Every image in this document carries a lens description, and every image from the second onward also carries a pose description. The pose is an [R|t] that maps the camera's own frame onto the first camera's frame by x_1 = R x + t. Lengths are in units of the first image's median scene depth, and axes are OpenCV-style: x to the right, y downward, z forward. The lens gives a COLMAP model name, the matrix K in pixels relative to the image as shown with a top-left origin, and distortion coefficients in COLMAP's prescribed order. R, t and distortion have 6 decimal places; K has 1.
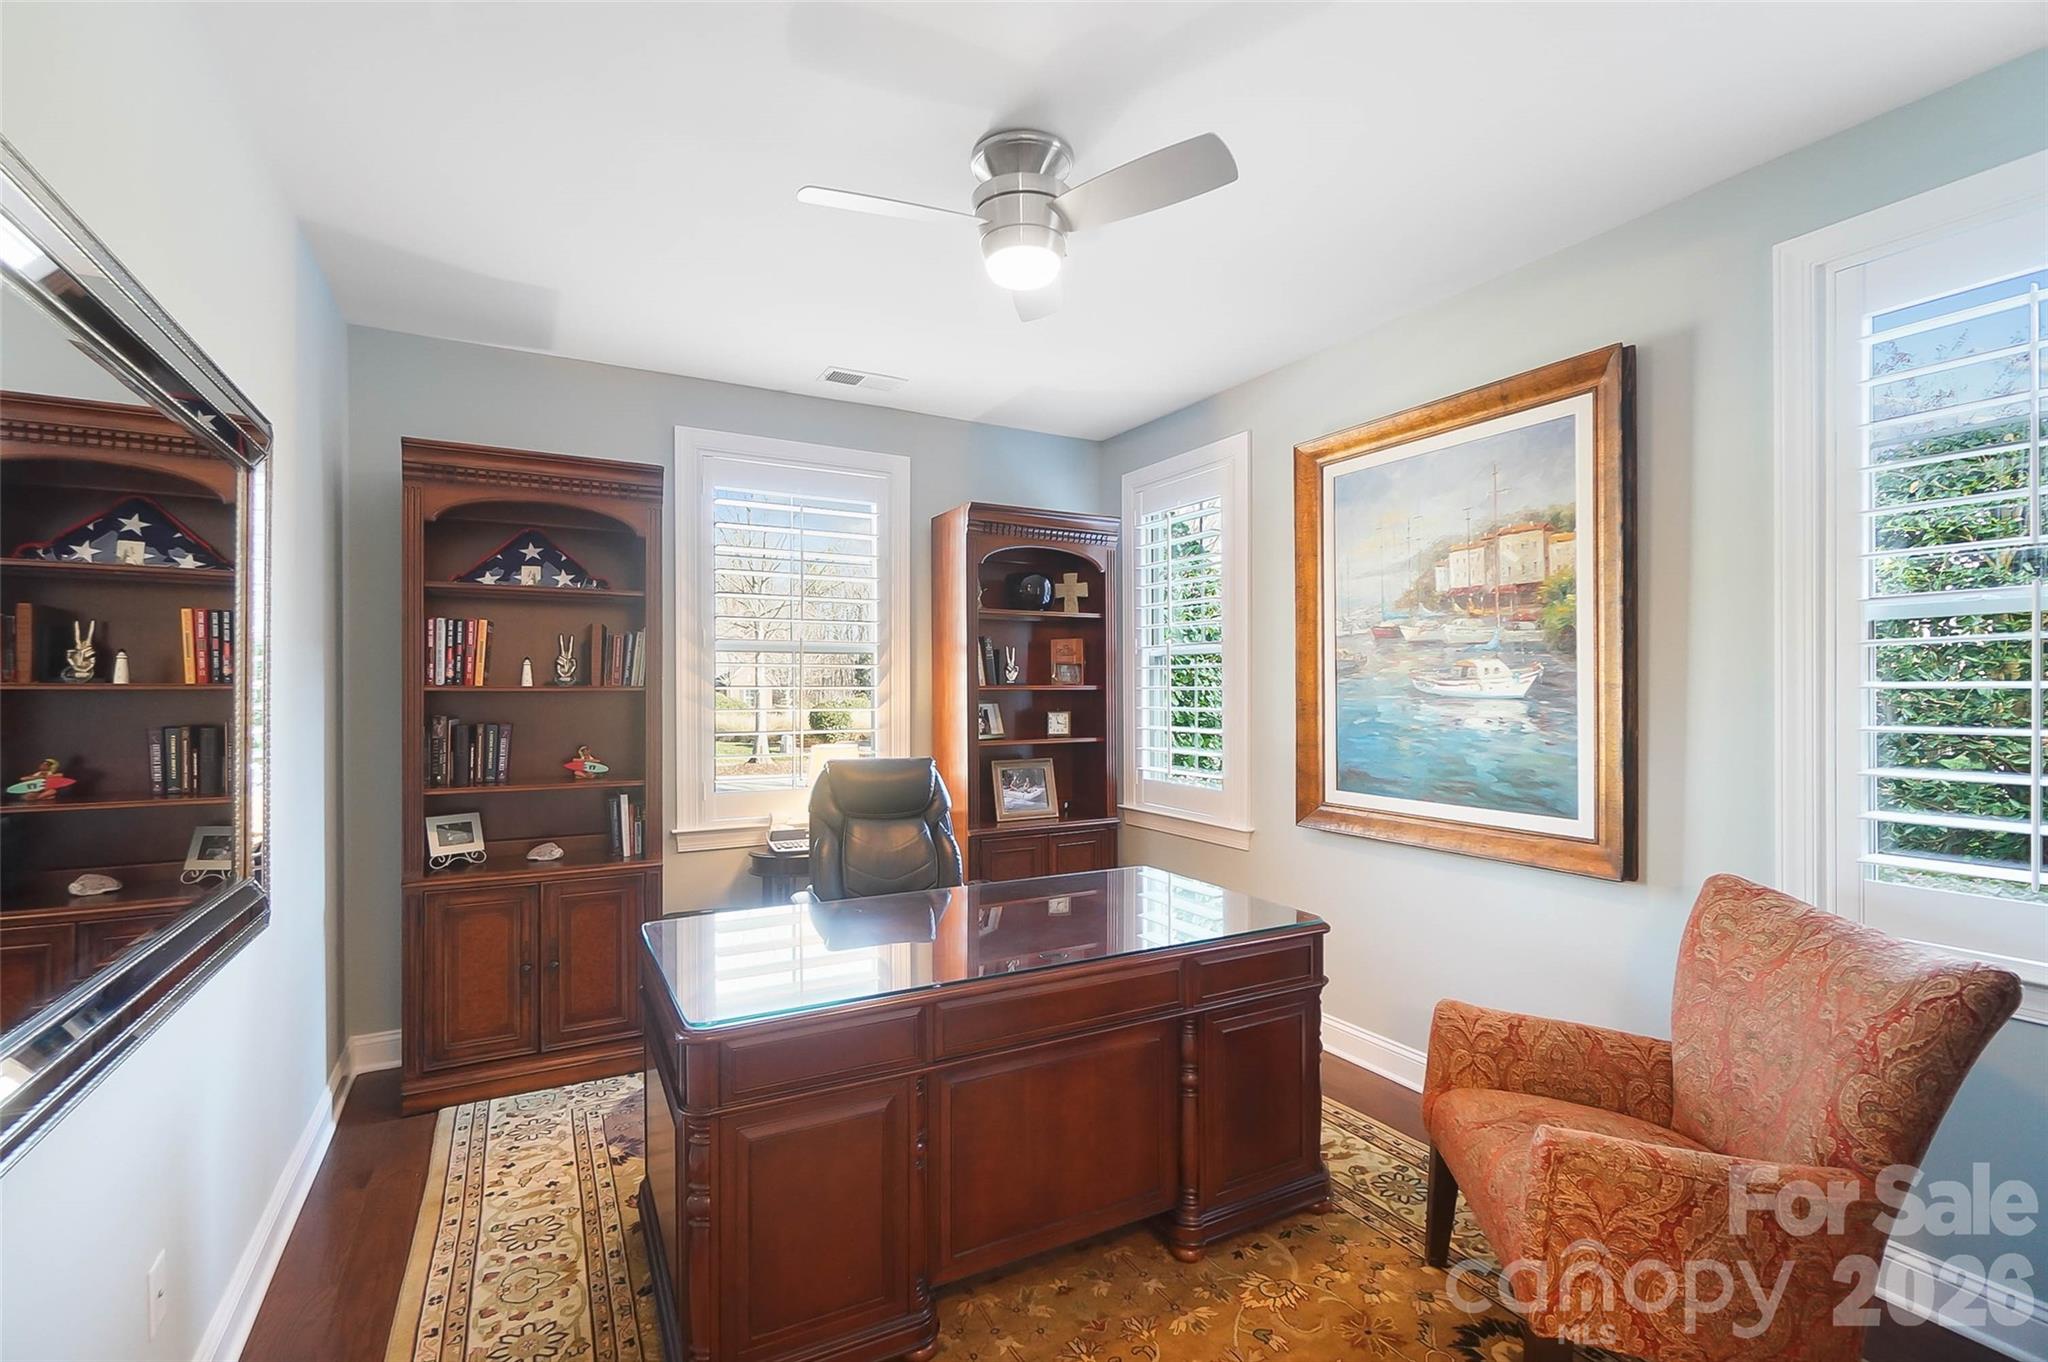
lens RADIAL K [[902.8, 0, 1016.3], [0, 902.8, 688.1], [0, 0, 1]] dist [0.001081, -0.000182]
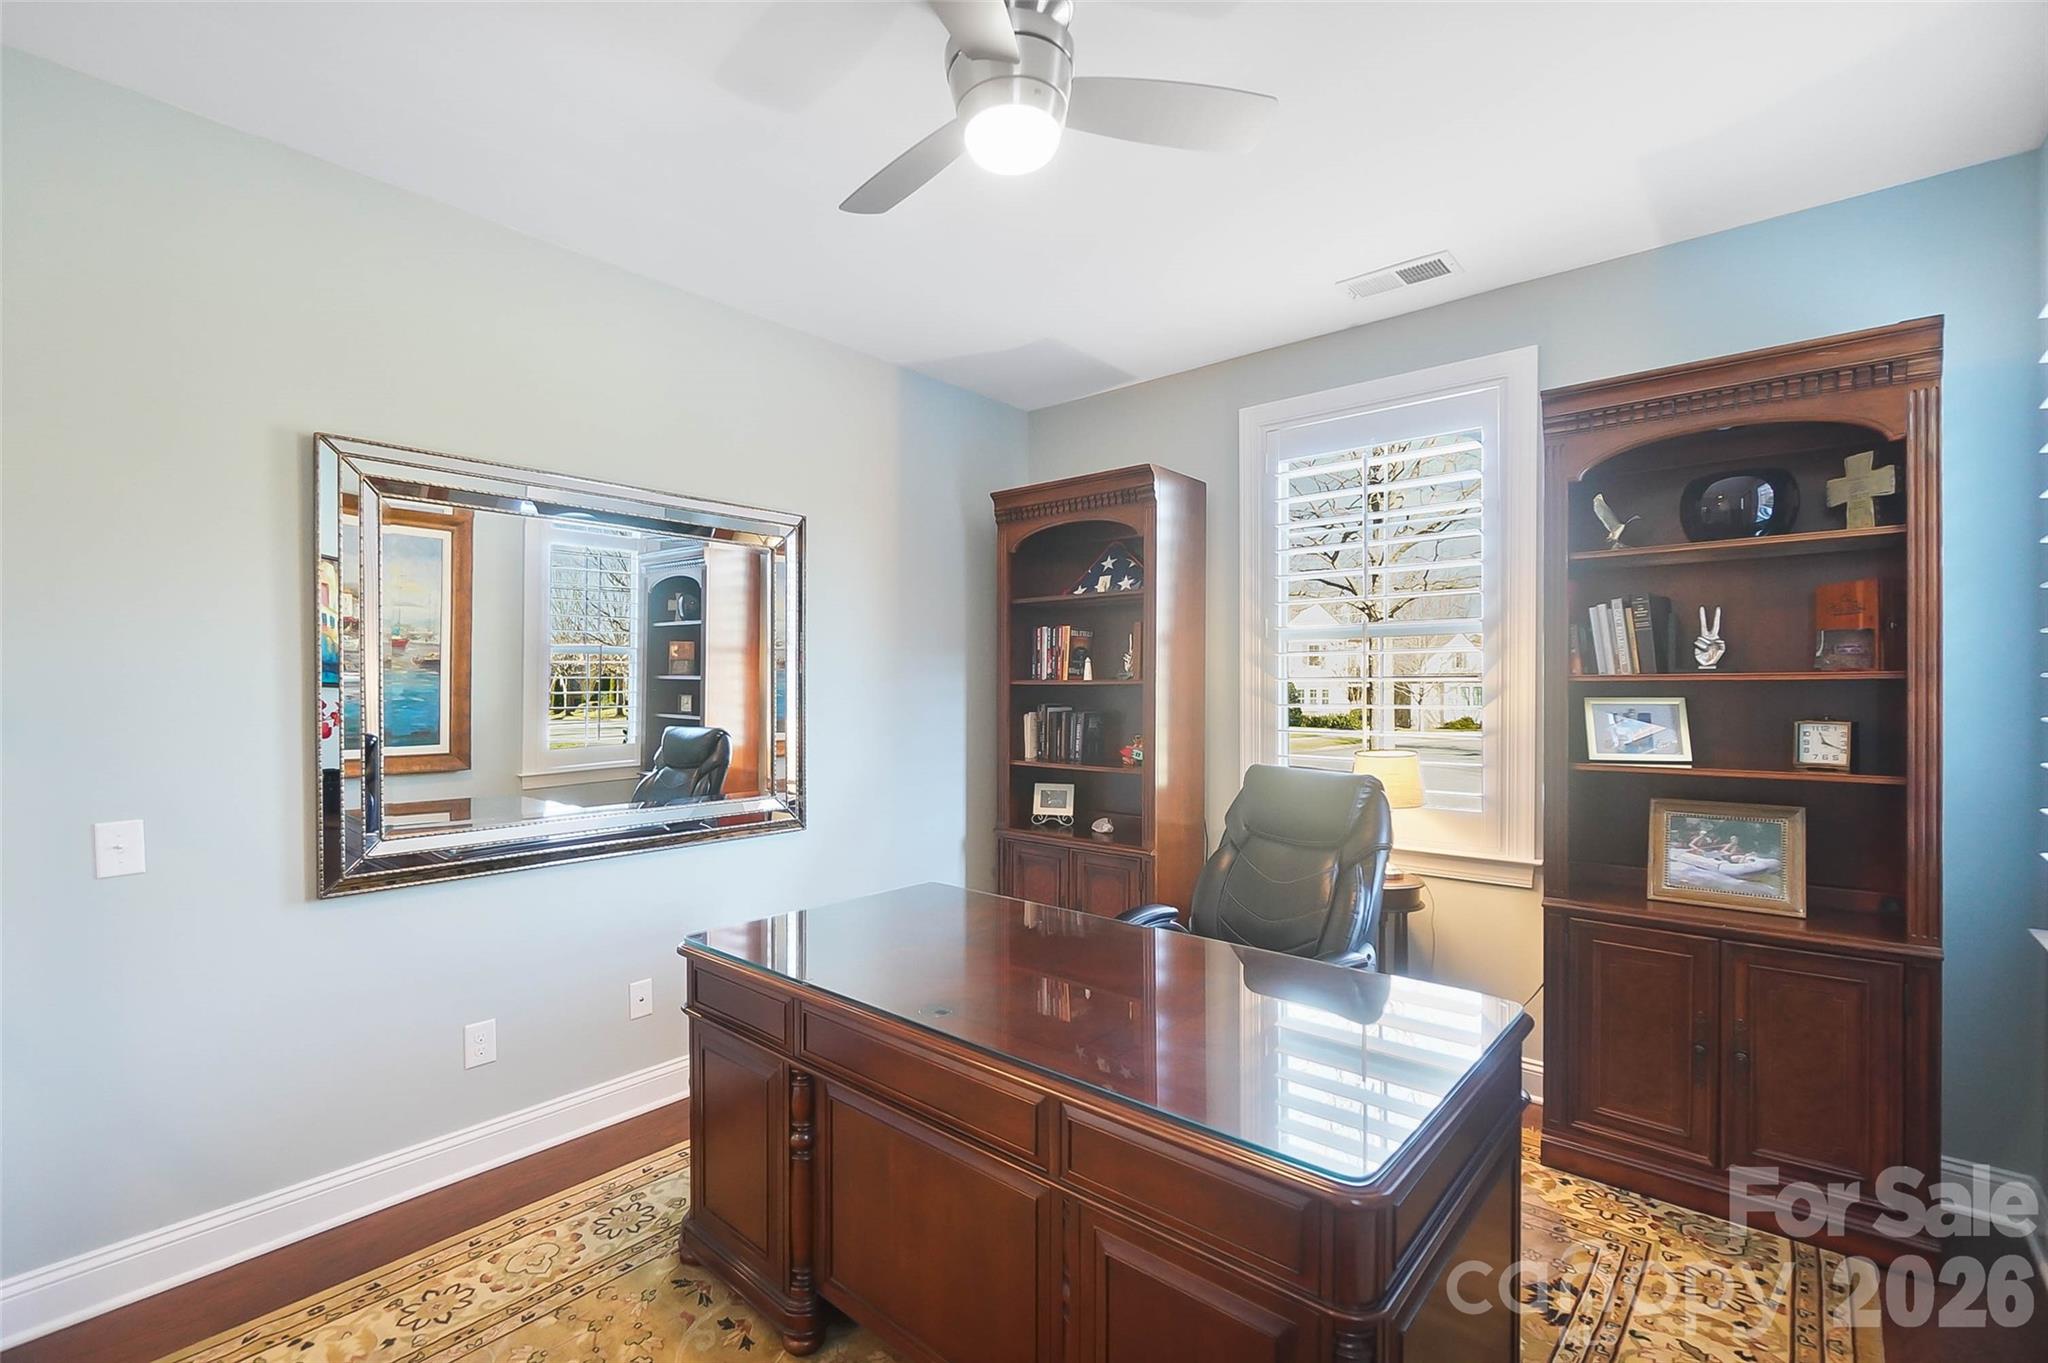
lens RADIAL K [[902.8, 0, 1016.3], [0, 902.8, 688.6], [0, 0, 1]] dist [0.001081, -0.000182]
pose [[0.348293, -0.000444, -0.937386, 0.392654], [0.000062, 1.000000, -0.000450, 0.007167], [0.937386, 0.000098, 0.348293, 0.386238]]
